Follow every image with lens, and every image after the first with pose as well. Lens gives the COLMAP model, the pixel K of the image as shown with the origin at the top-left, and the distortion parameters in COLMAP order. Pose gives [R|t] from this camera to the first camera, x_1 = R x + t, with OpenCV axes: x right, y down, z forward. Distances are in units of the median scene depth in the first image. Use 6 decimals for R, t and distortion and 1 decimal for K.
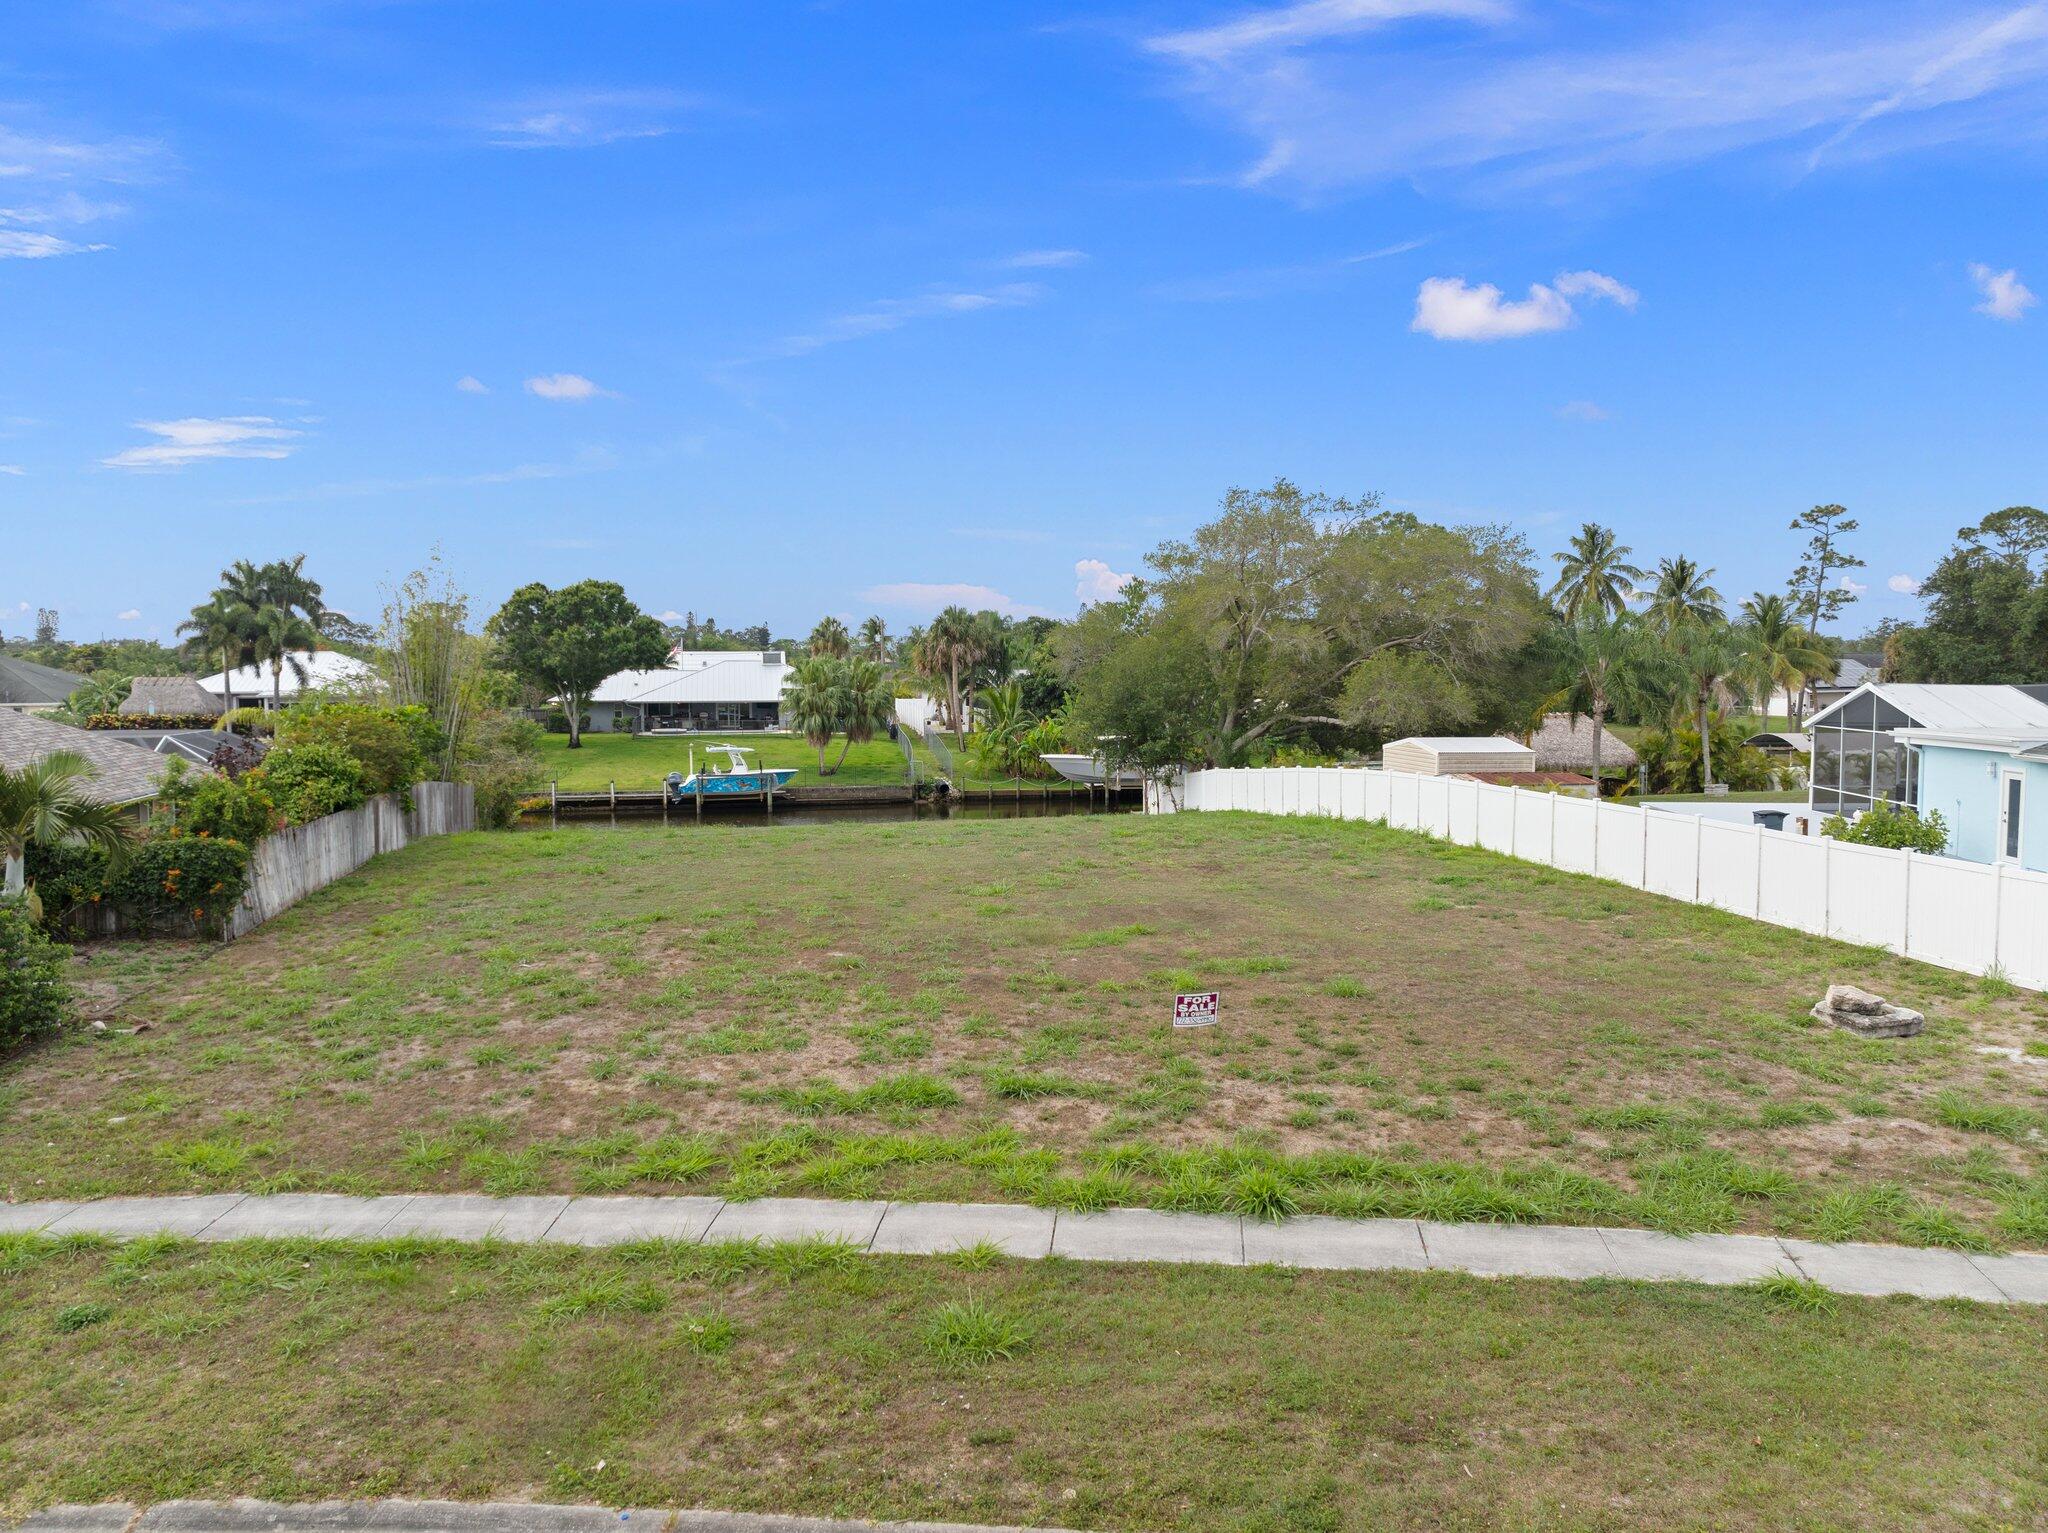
lens RADIAL K [[1427.4, 0, 1014.7], [0, 1427.4, 770.2], [0, 0, 1]] dist [-0.040082, 0.011583]
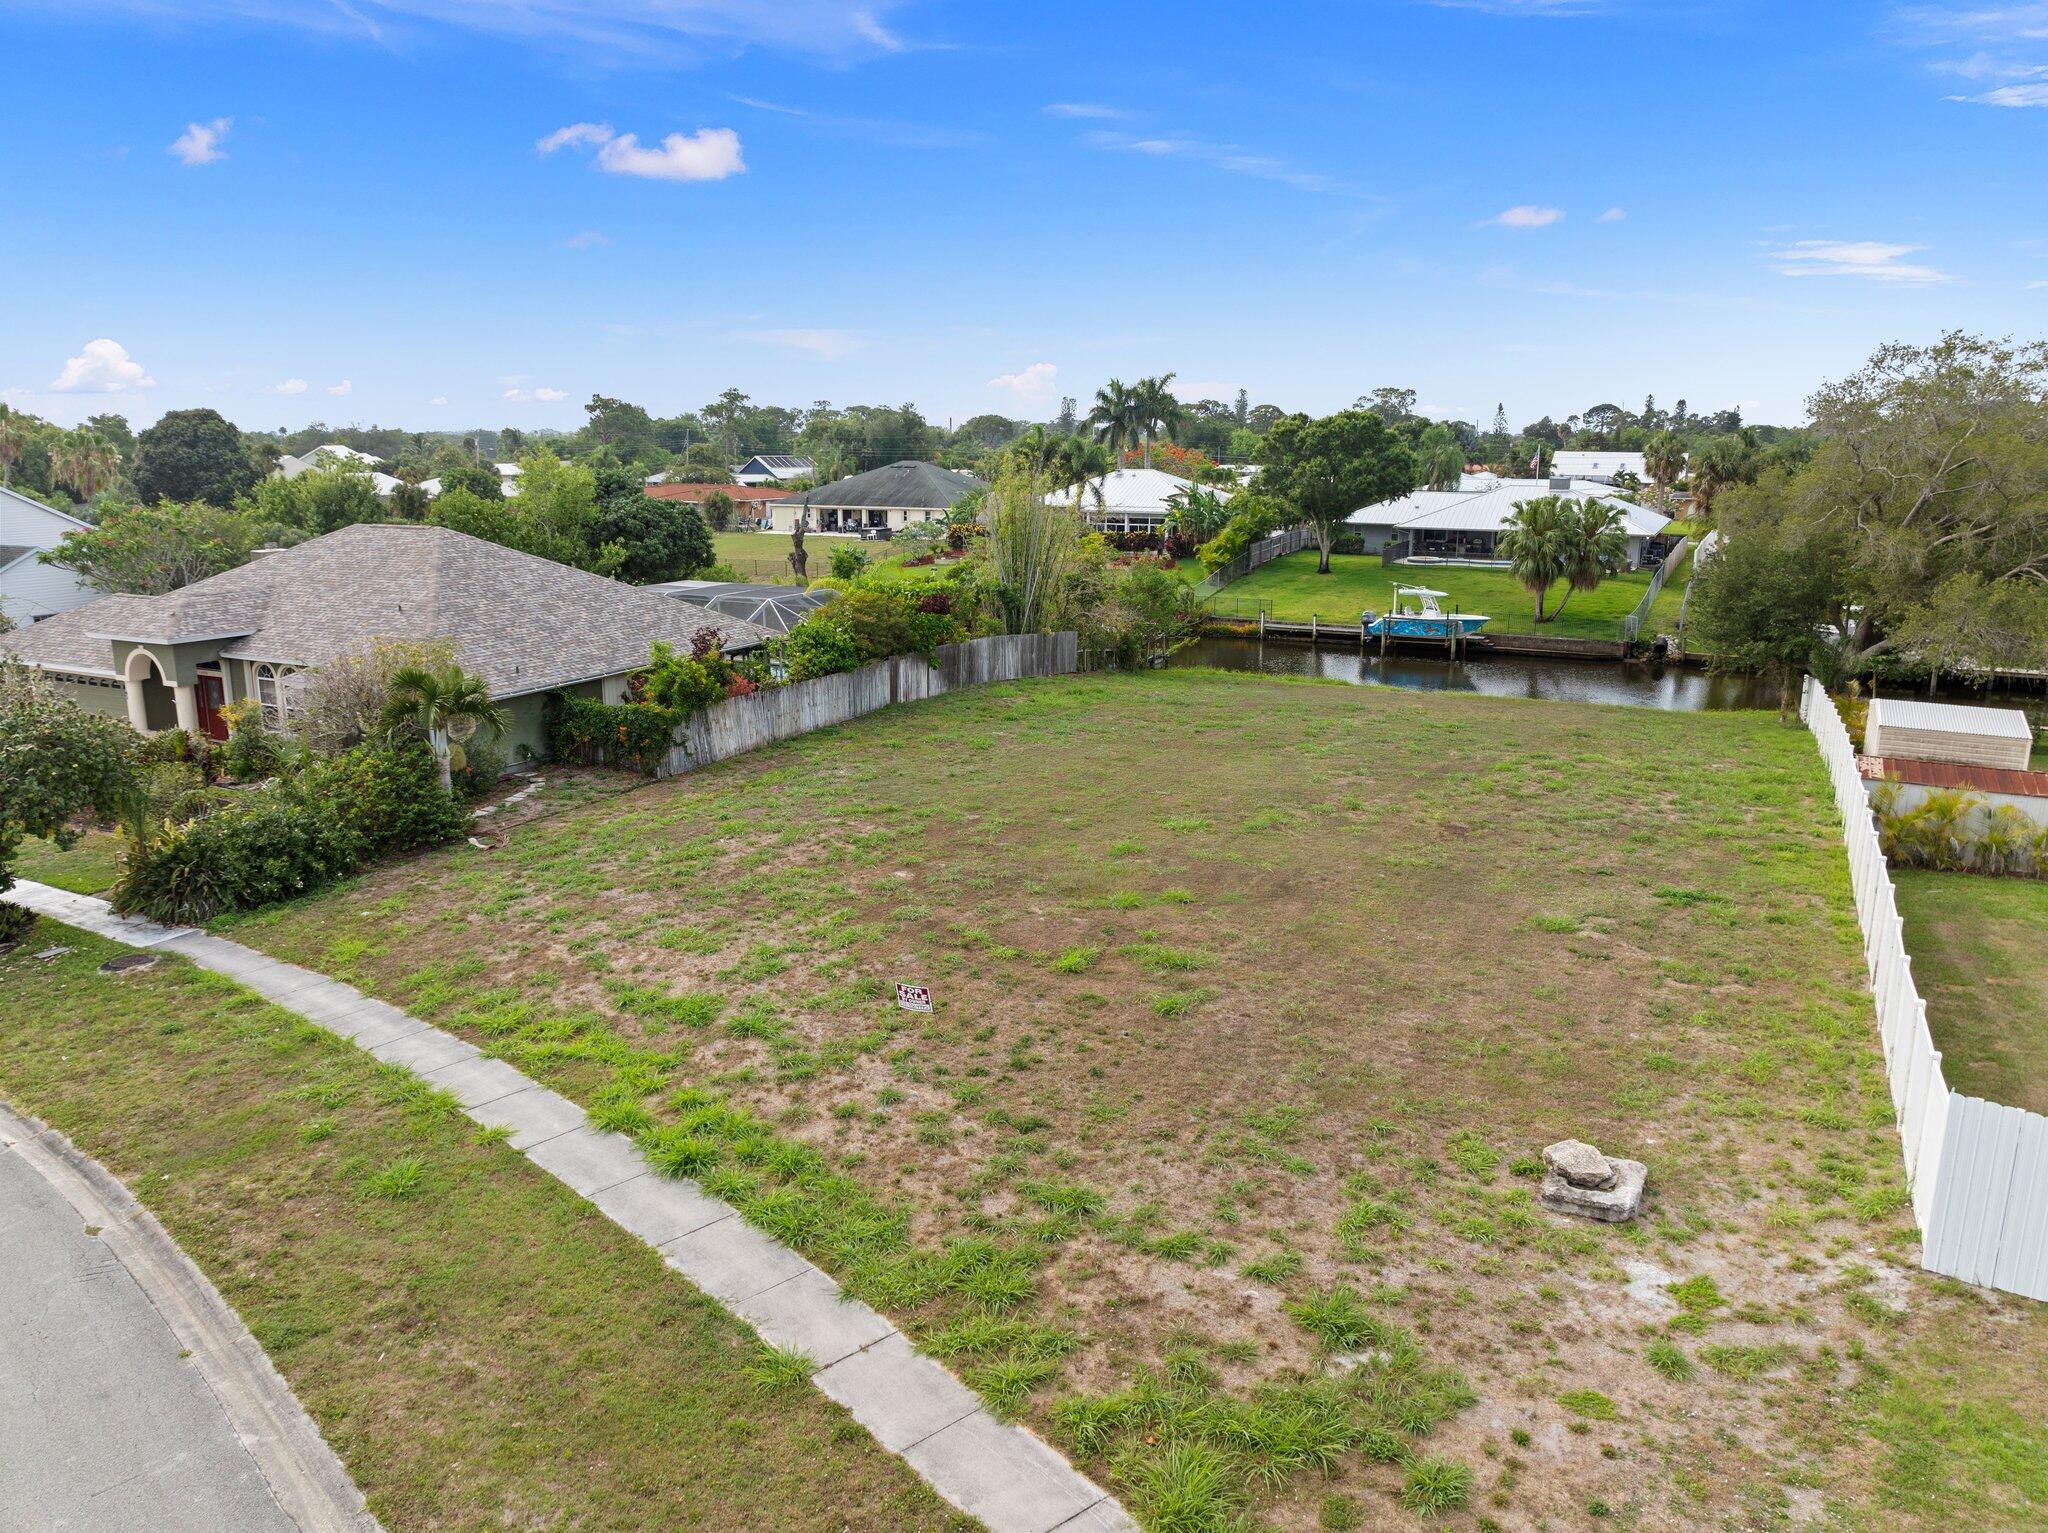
lens RADIAL K [[1426.5, 0, 1035.2], [0, 1426.5, 763.1], [0, 0, 1]] dist [-0.028984, 0.002158]
pose [[0.793568, 0.141202, -0.591872, 0.842028], [-0.050360, 0.984606, 0.167375, -0.218613], [0.606395, -0.103017, 0.788462, 0.133992]]
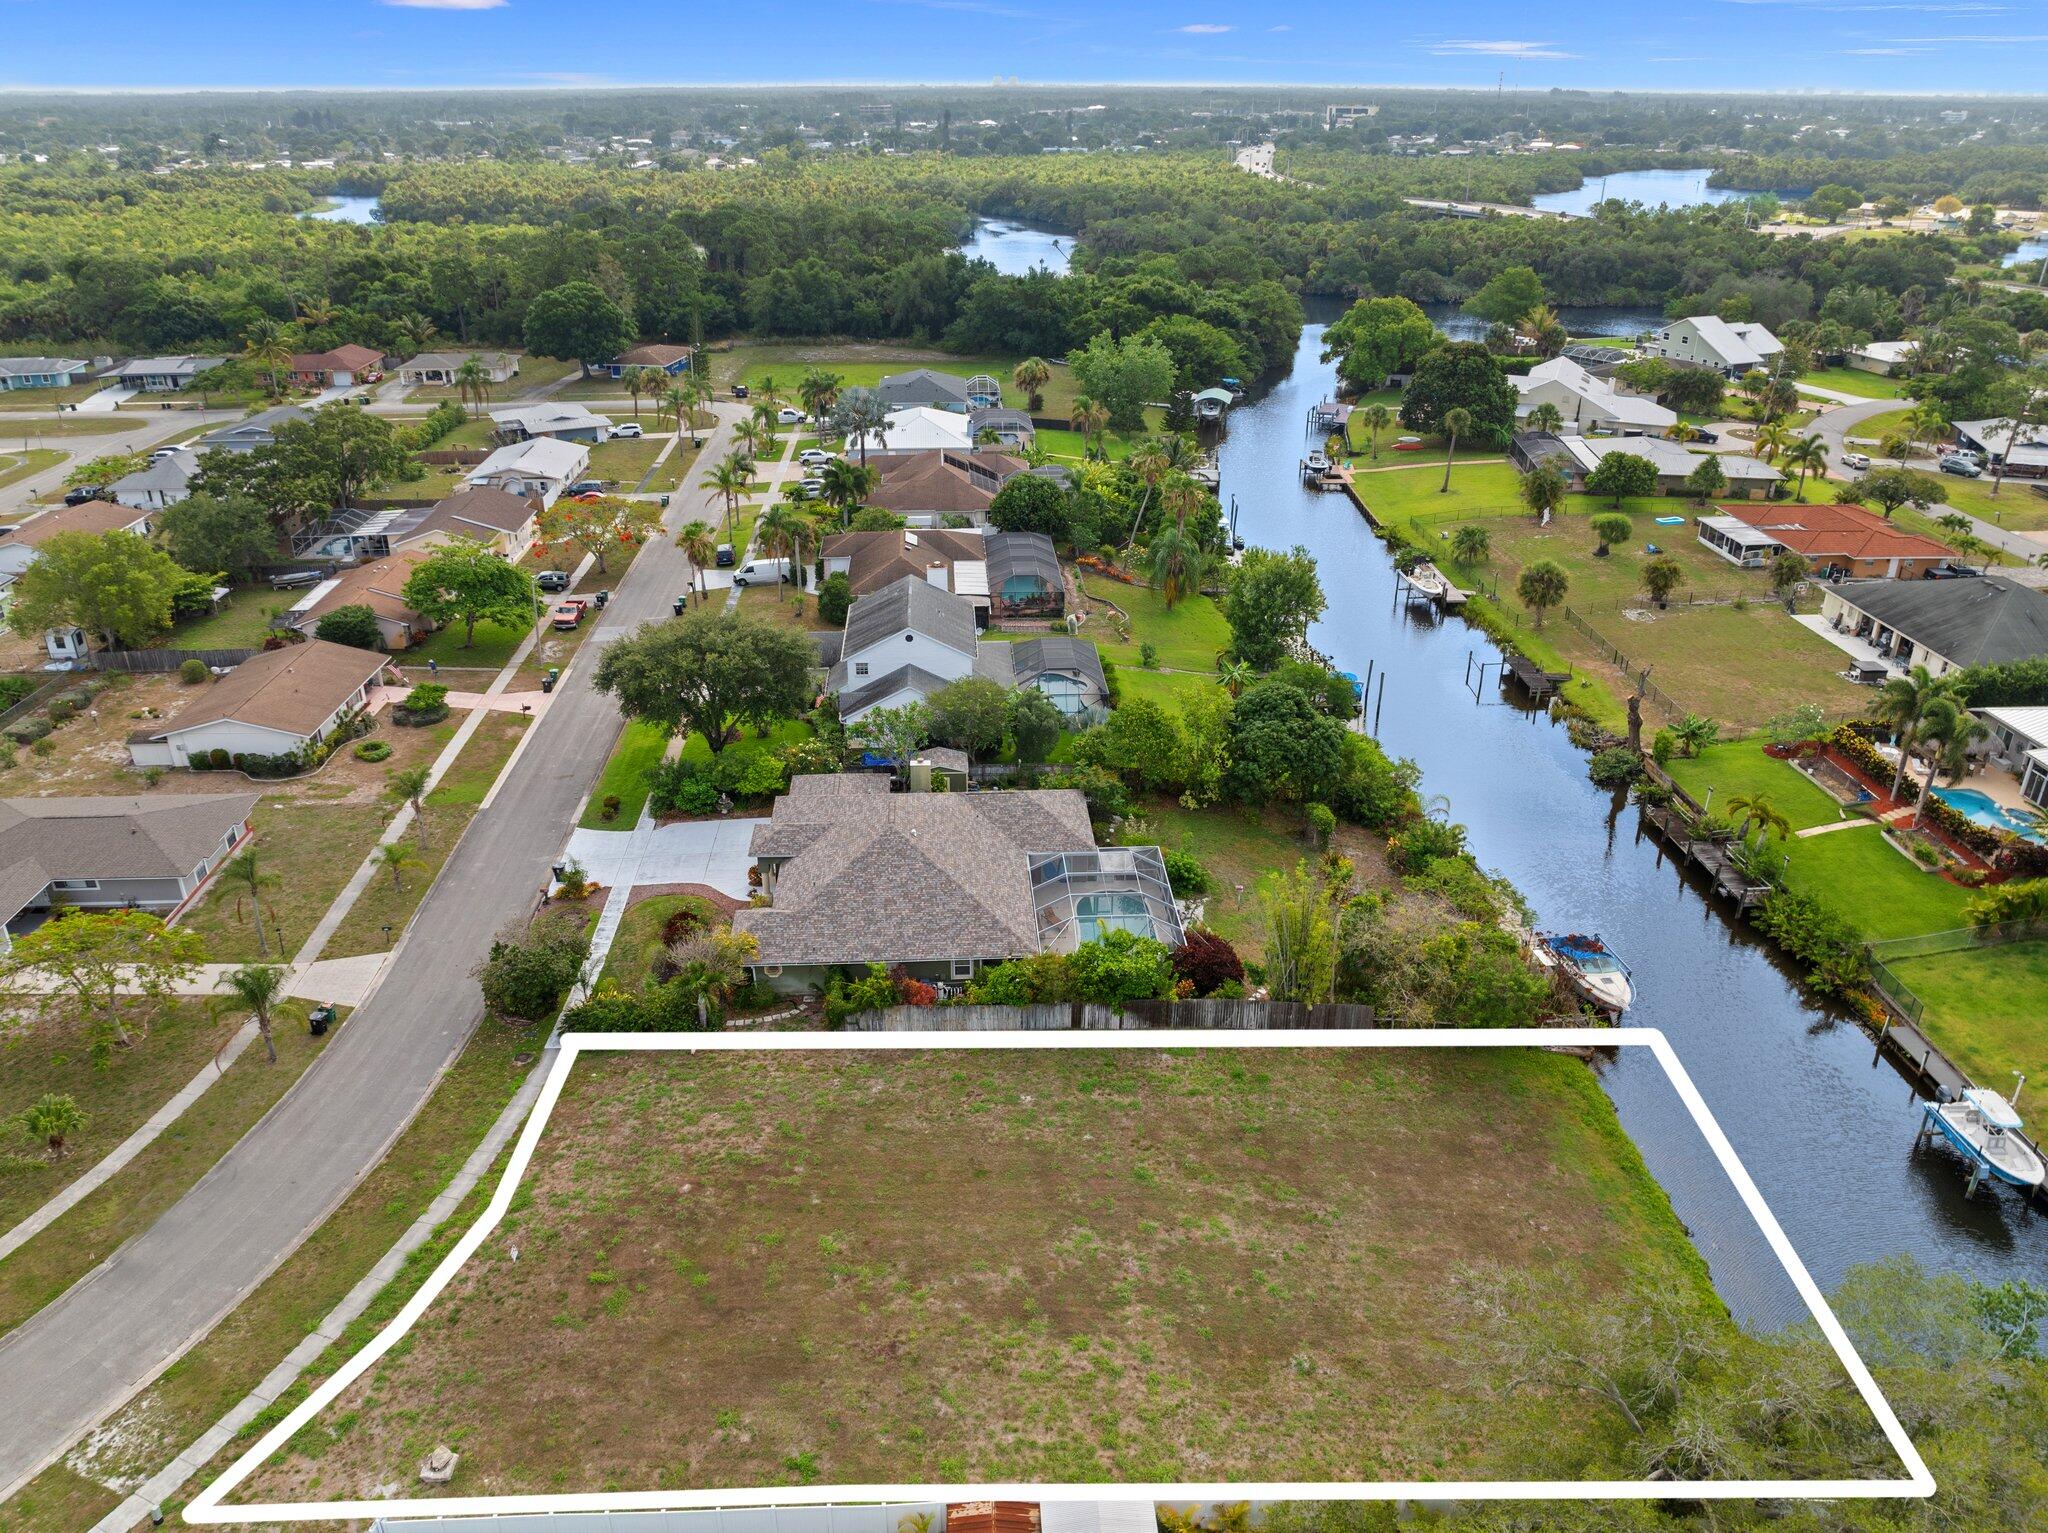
lens RADIAL K [[1499.2, 0, 1012.4], [0, 1499.2, 765.2], [0, 0, 1]] dist [0.002178, 0.013673]
pose [[-0.142244, 0.431735, -0.890714, 2.391445], [-0.076787, 0.892340, 0.444785, -2.290656], [0.986849, 0.131663, -0.093778, 2.170556]]
